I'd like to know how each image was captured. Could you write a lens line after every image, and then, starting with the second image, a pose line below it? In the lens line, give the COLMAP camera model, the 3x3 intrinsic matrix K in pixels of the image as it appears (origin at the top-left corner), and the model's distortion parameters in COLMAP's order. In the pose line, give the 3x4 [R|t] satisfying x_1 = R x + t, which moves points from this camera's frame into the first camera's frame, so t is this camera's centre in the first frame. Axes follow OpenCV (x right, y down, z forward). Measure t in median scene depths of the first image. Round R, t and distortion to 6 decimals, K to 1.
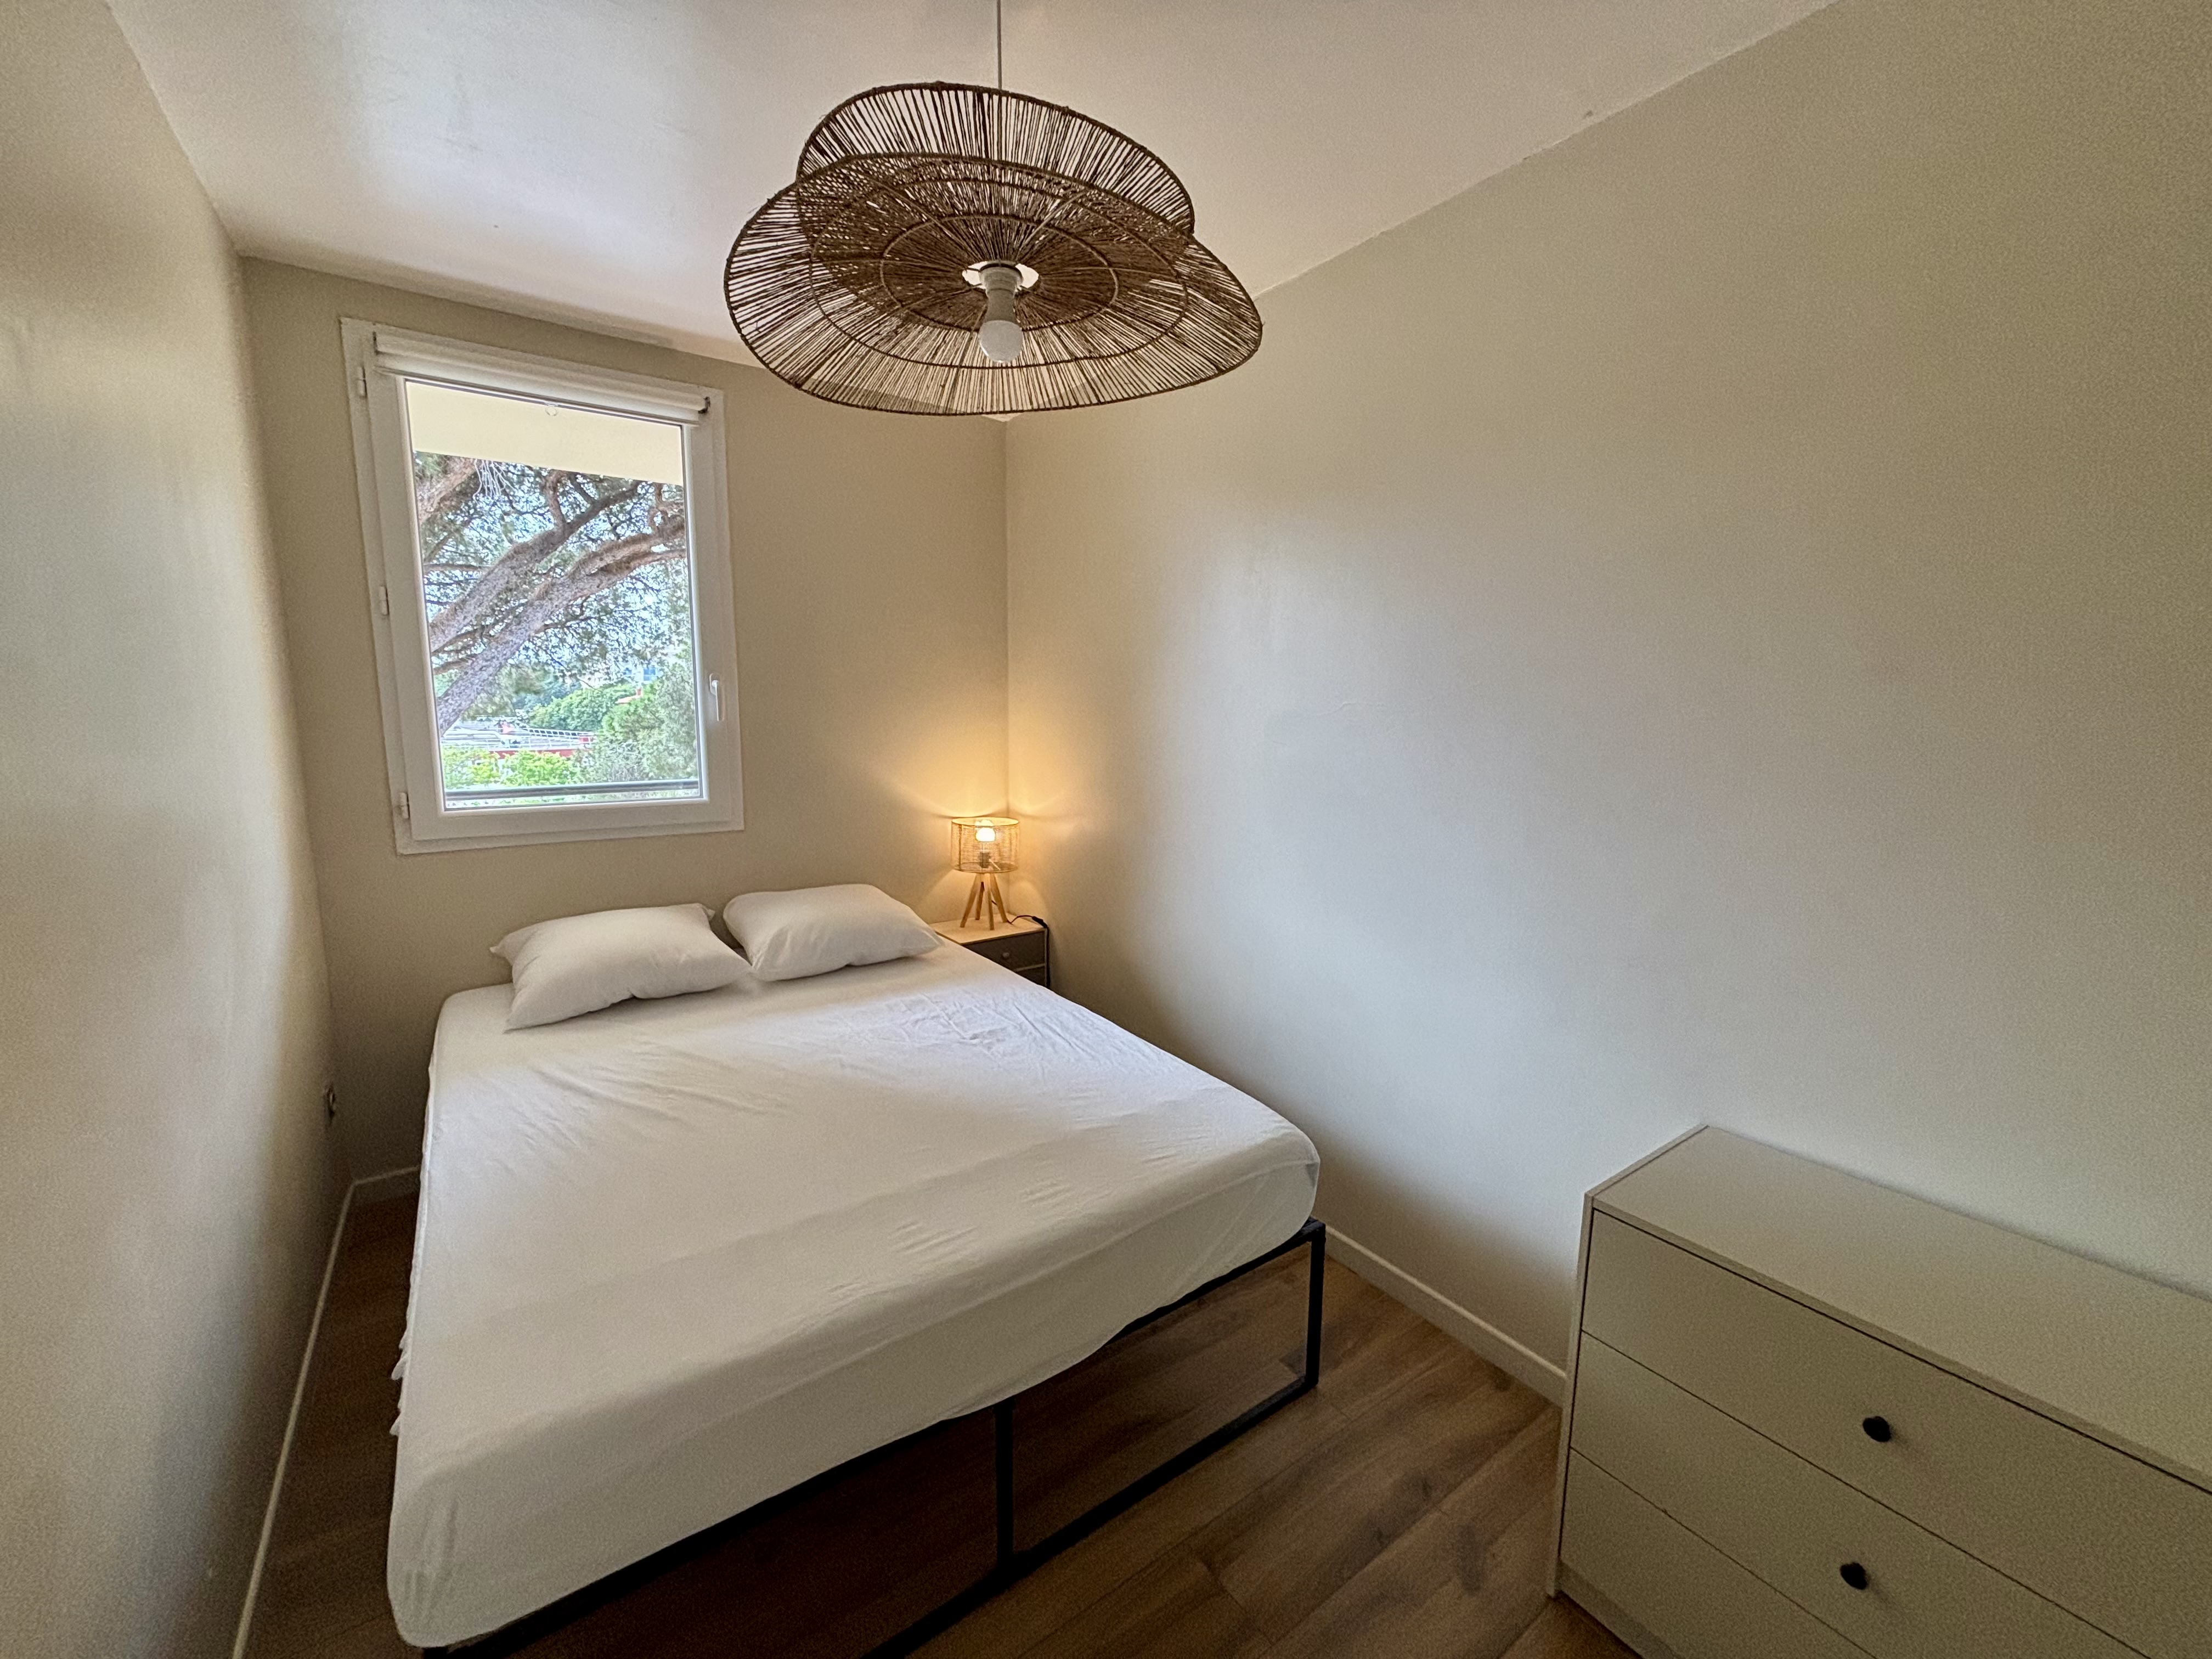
lens RADIAL K [[894.1, 0, 1096.5], [0, 894.1, 837.2], [0, 0, 1]] dist [0.002658, -0.000173]
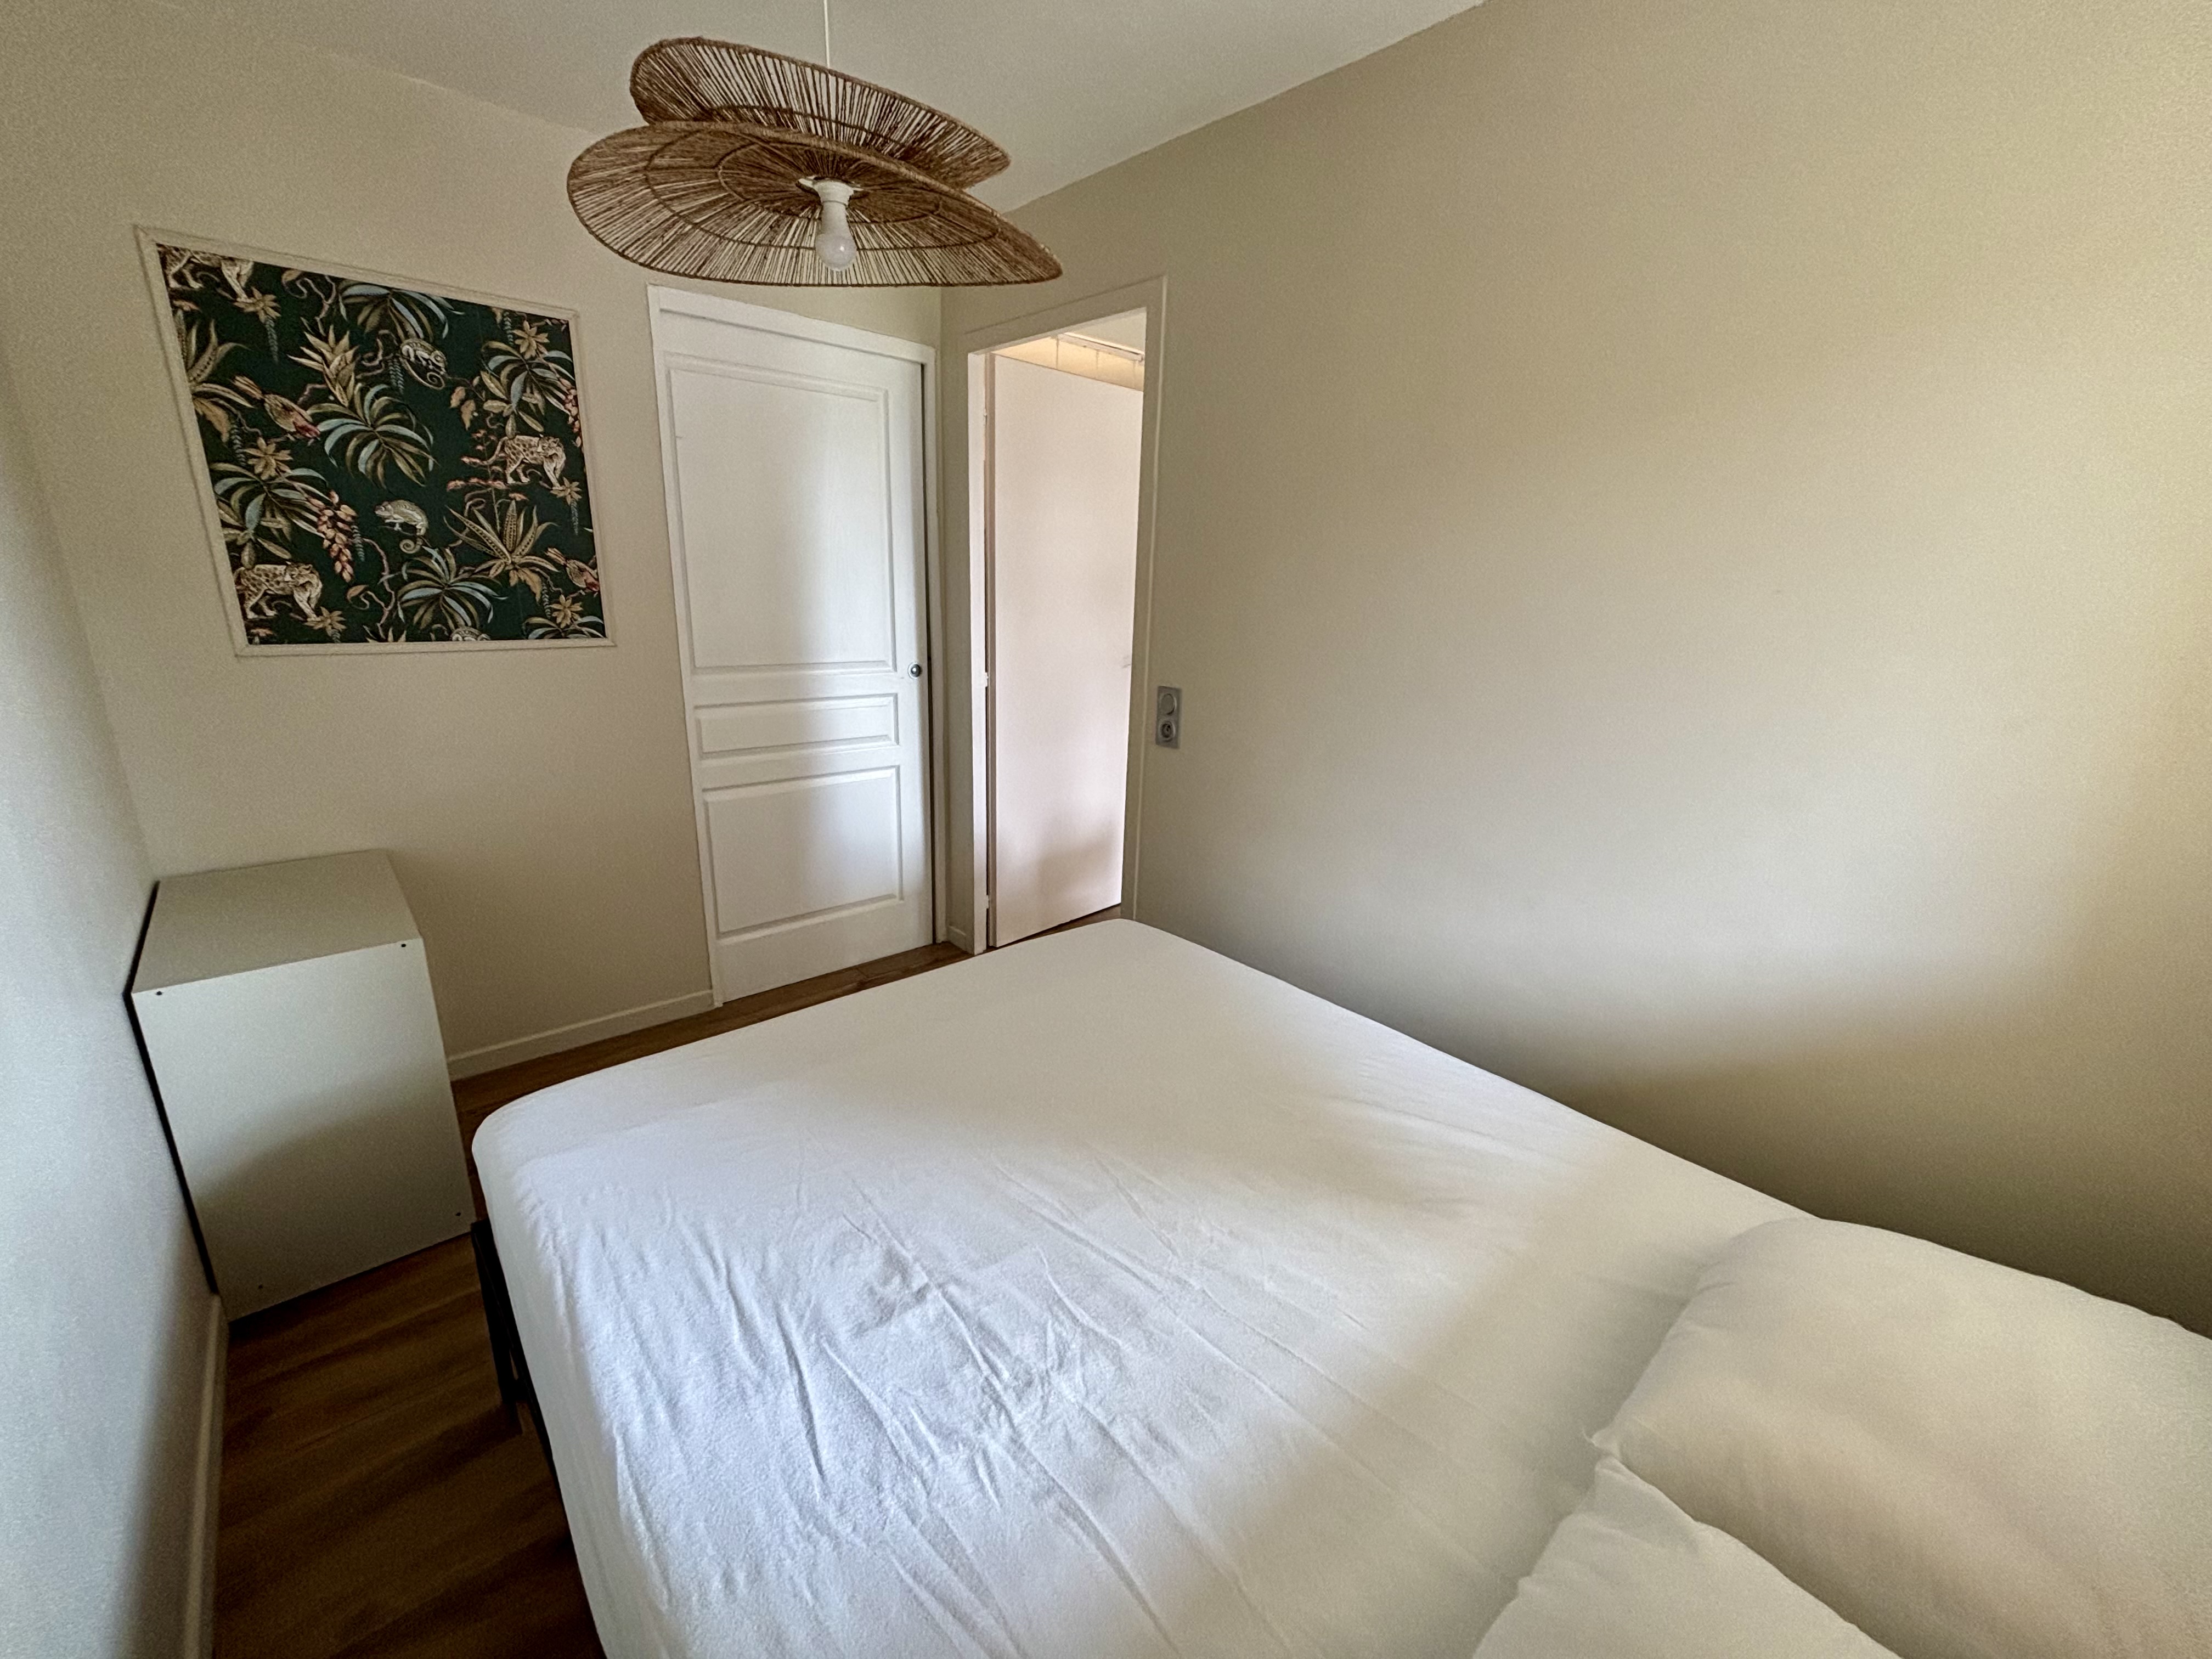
lens RADIAL K [[894.1, 0, 1096.5], [0, 894.1, 837.2], [0, 0, 1]] dist [0.002658, -0.000173]
pose [[-0.991732, -0.005879, -0.128195, -0.163052], [-0.060168, 0.903649, 0.424027, -0.215383], [0.113350, 0.428234, -0.896531, 1.307312]]
